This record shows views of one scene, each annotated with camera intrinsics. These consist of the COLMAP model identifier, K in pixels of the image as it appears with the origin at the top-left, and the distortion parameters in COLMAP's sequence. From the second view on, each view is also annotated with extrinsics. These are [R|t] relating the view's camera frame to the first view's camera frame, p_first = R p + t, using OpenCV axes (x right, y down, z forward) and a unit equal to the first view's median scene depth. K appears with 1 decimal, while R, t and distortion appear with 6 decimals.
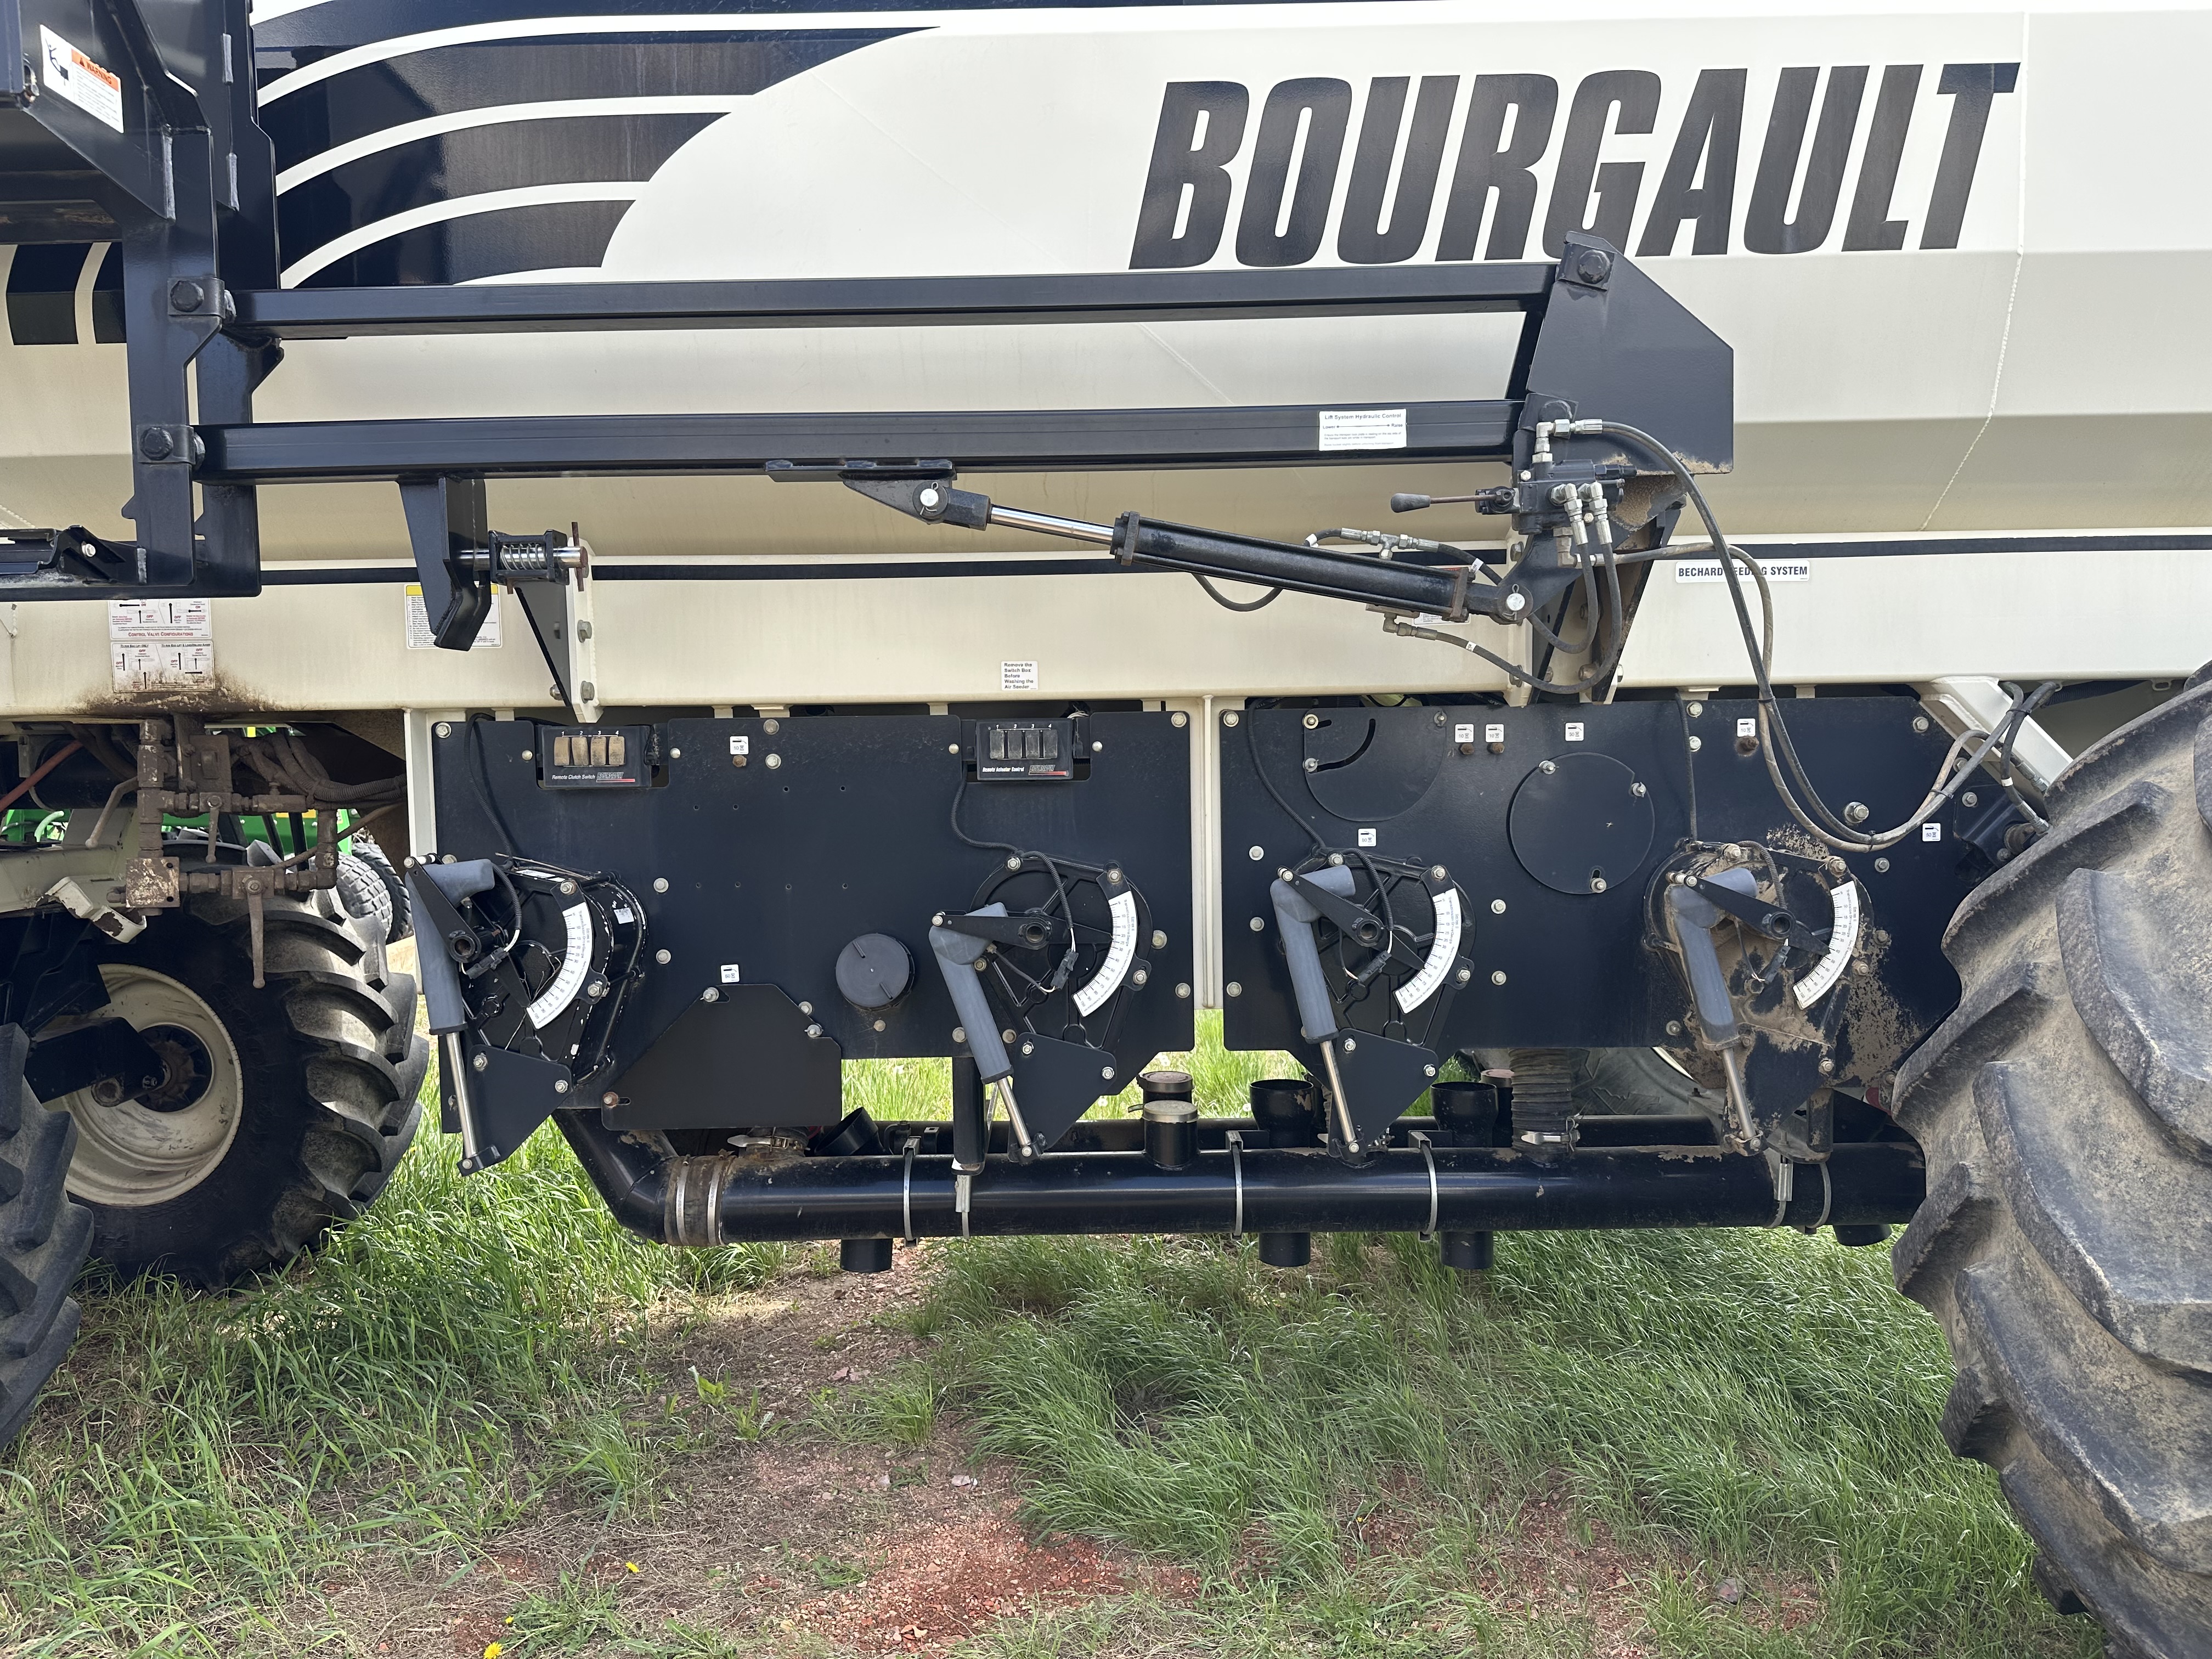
lens RADIAL K [[1530.9, 0, 1095.0], [0, 1530.9, 836.6], [0, 0, 1]] dist [0.122279, -0.175366]
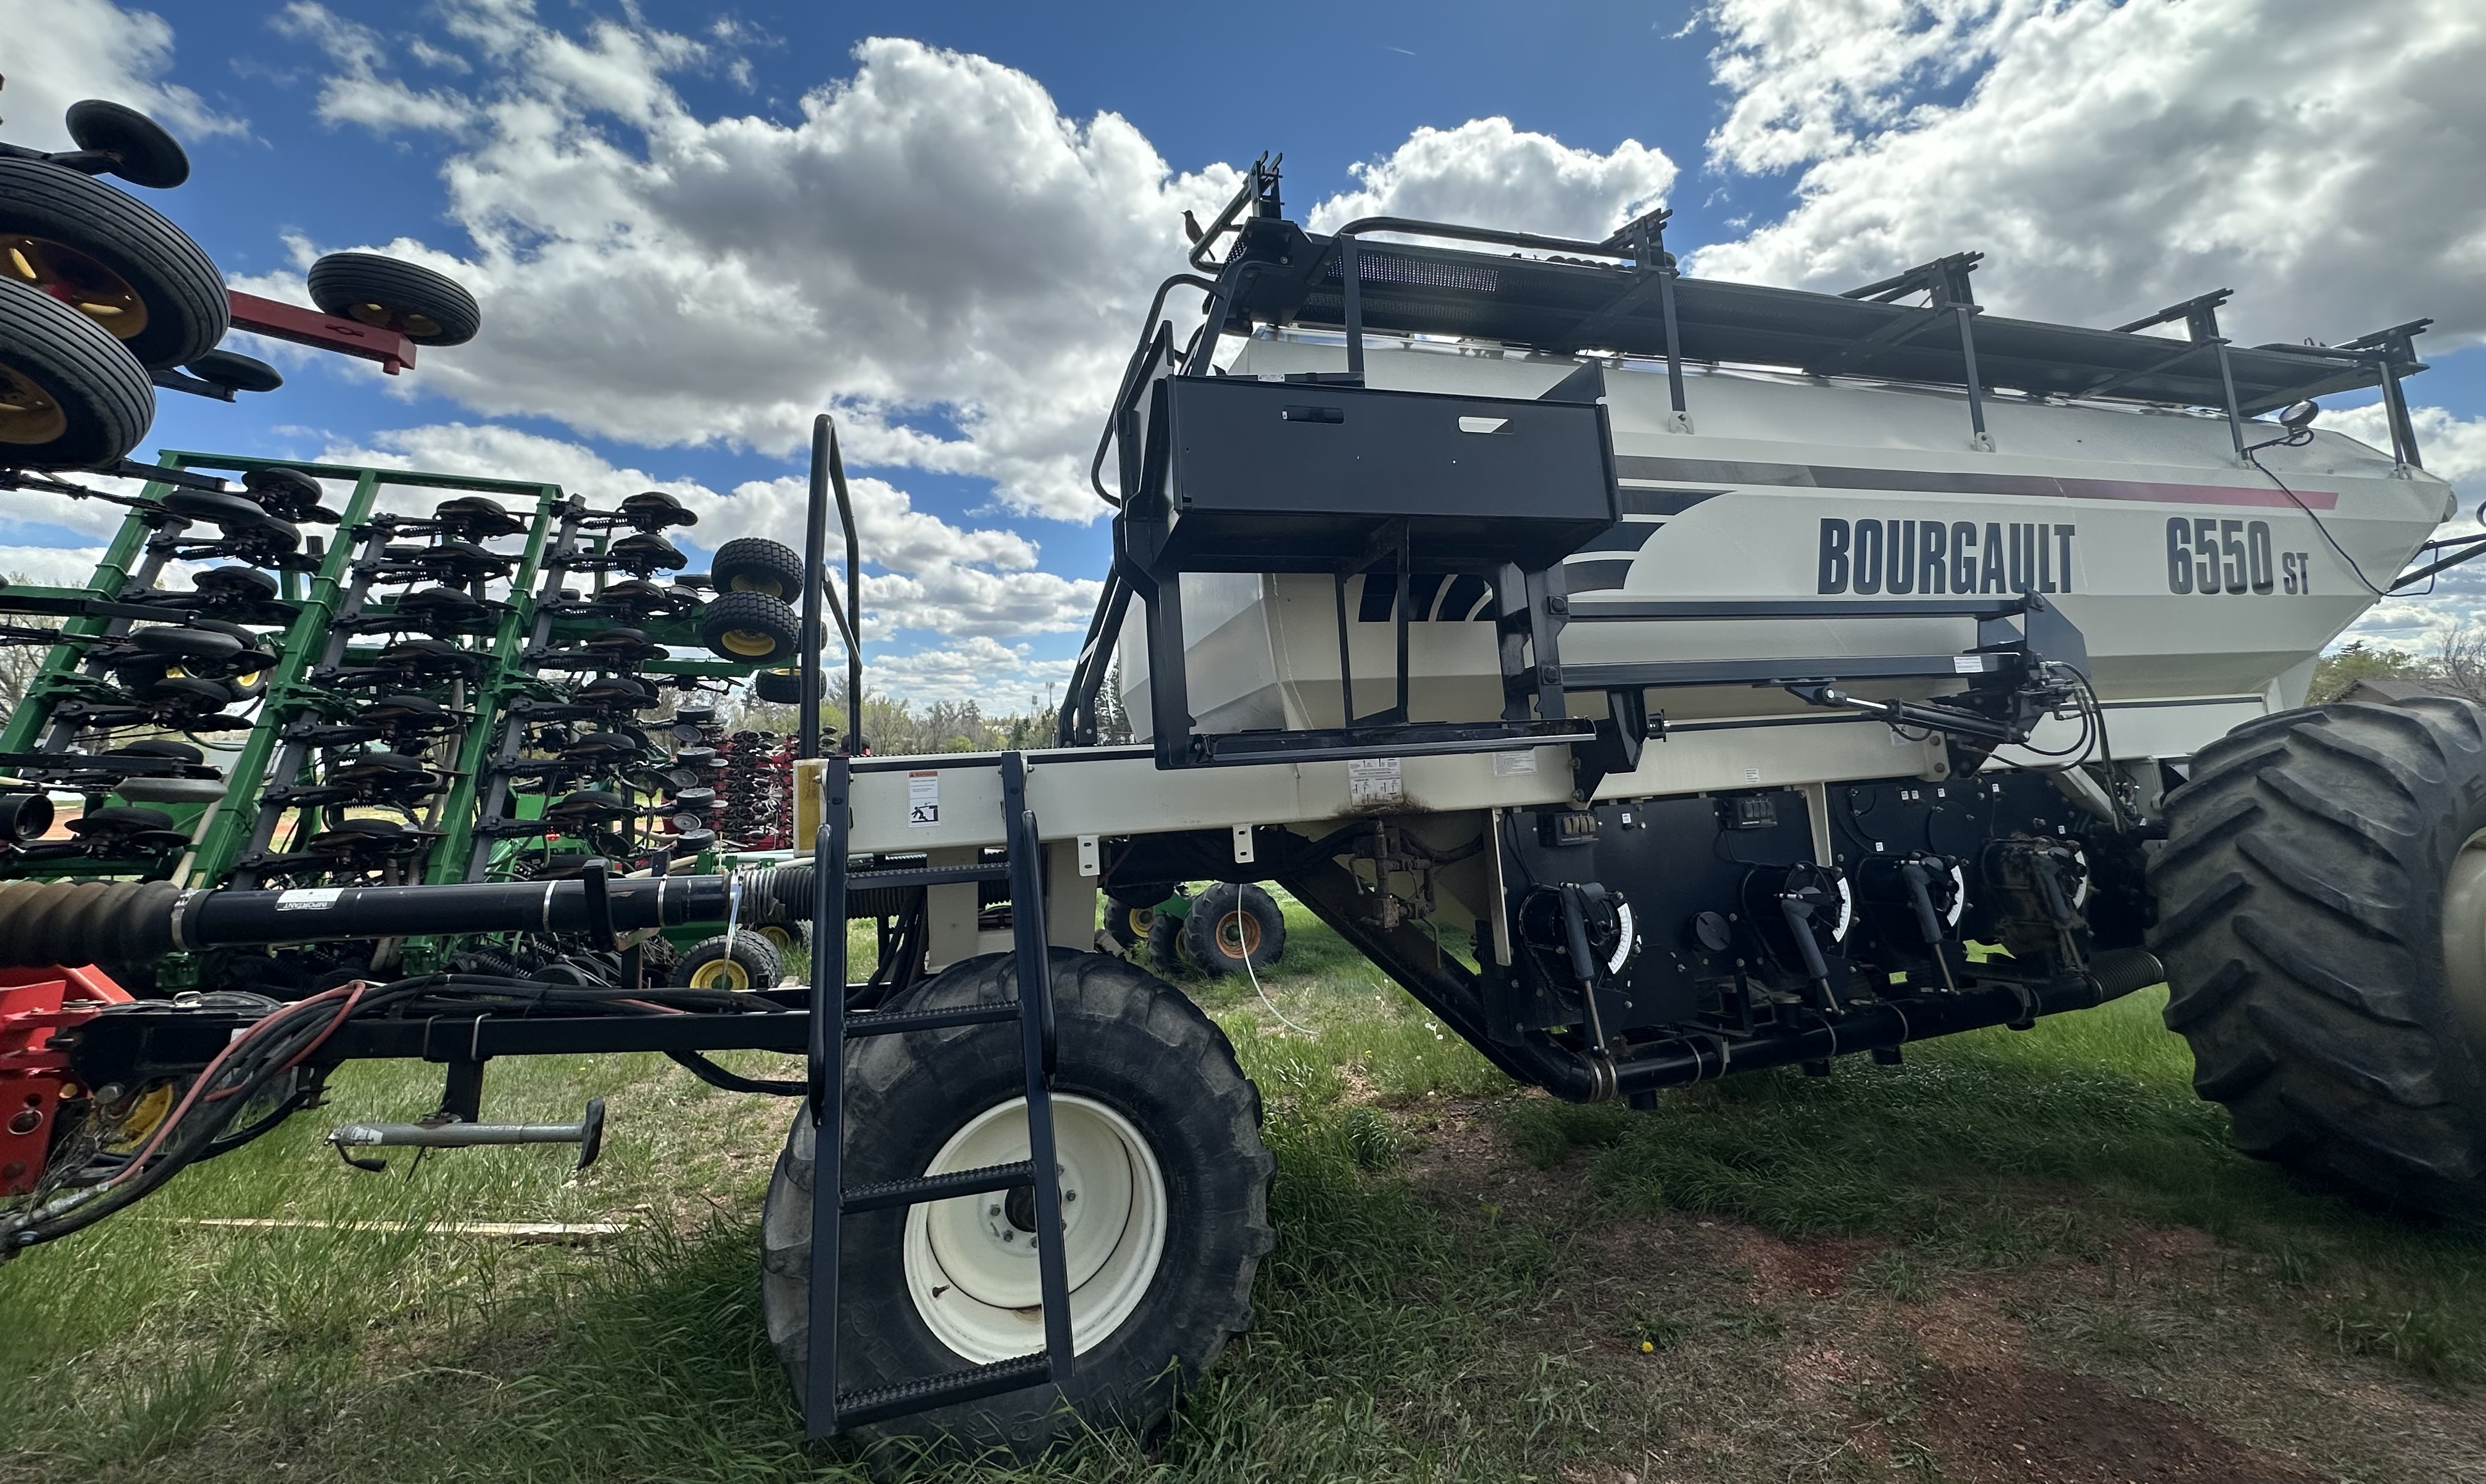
lens RADIAL K [[987.9, 0, 1239.8], [0, 987.9, 673.1], [0, 0, 1]] dist [0.001110, -0.000116]
pose [[0.951781, -0.007321, 0.306691, -1.224152], [0.073918, 0.975734, -0.206105, -0.018919], [-0.297740, 0.218837, 0.929226, -0.059823]]
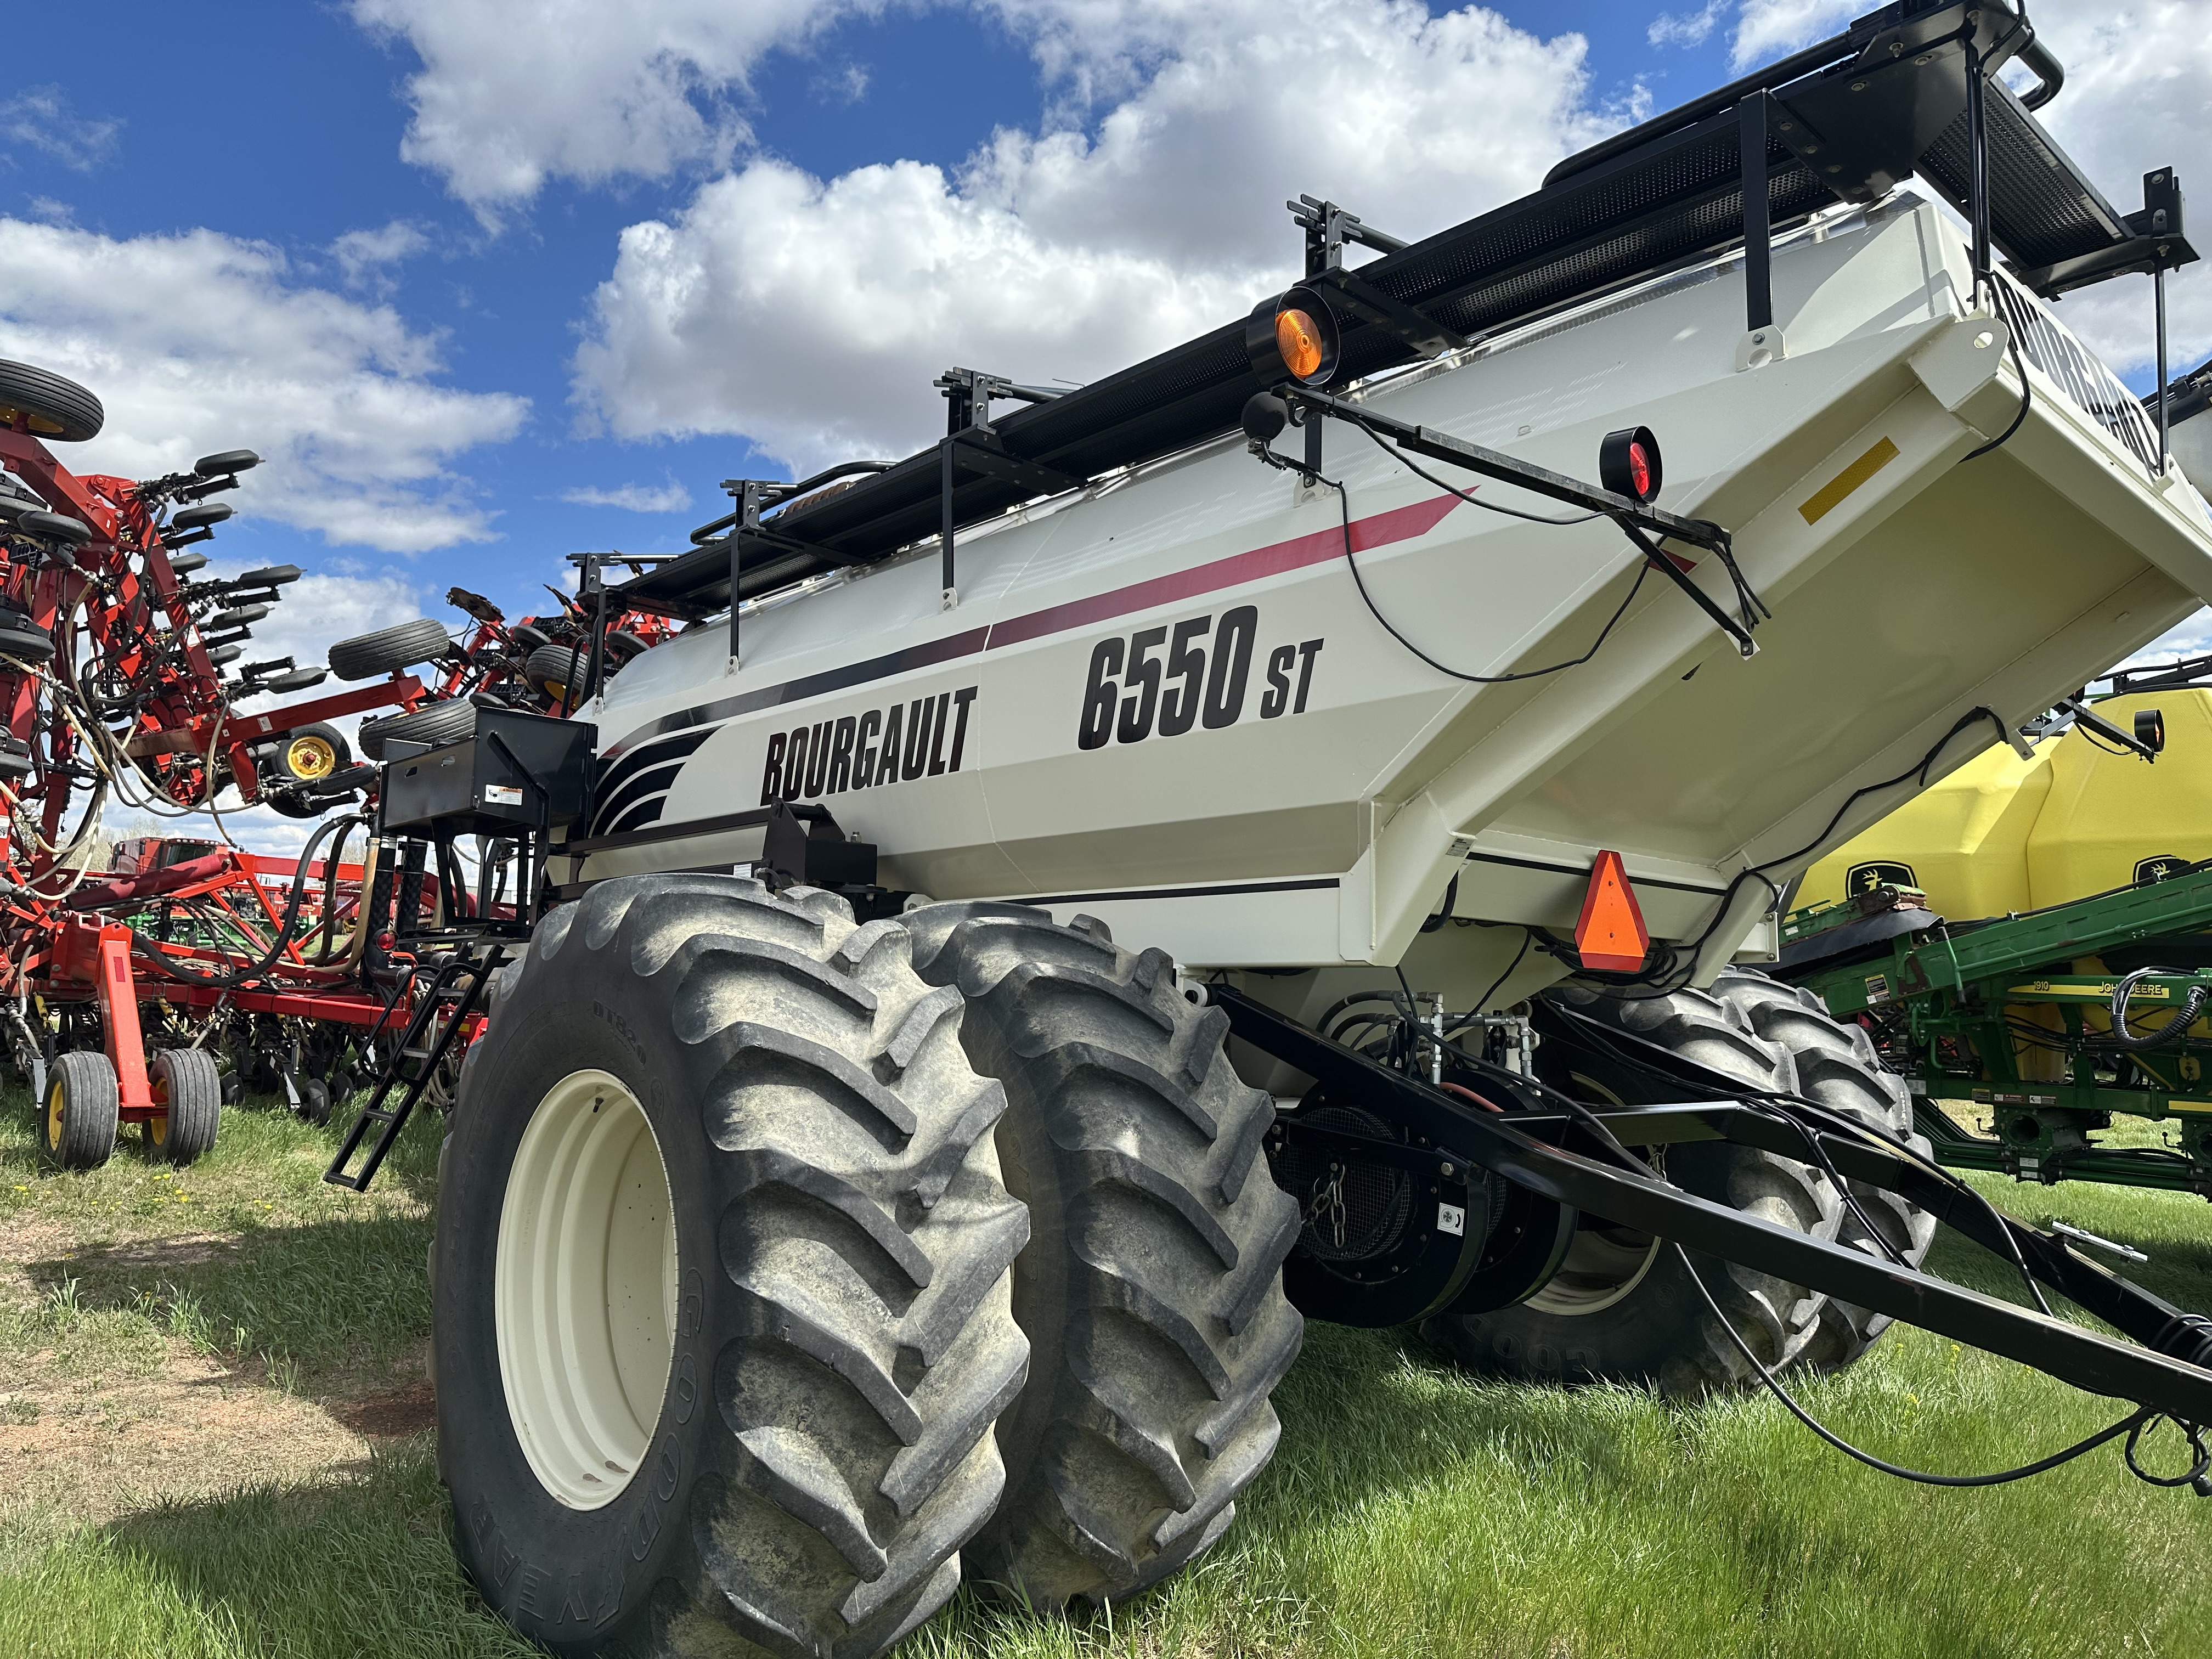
lens RADIAL K [[1530.9, 0, 1095.0], [0, 1530.9, 836.6], [0, 0, 1]] dist [0.122279, -0.175366]
pose [[0.682284, -0.059245, -0.728683, 2.231397], [-0.073920, 0.986013, -0.149381, 0.019330], [0.727341, 0.155784, 0.668362, -0.275702]]
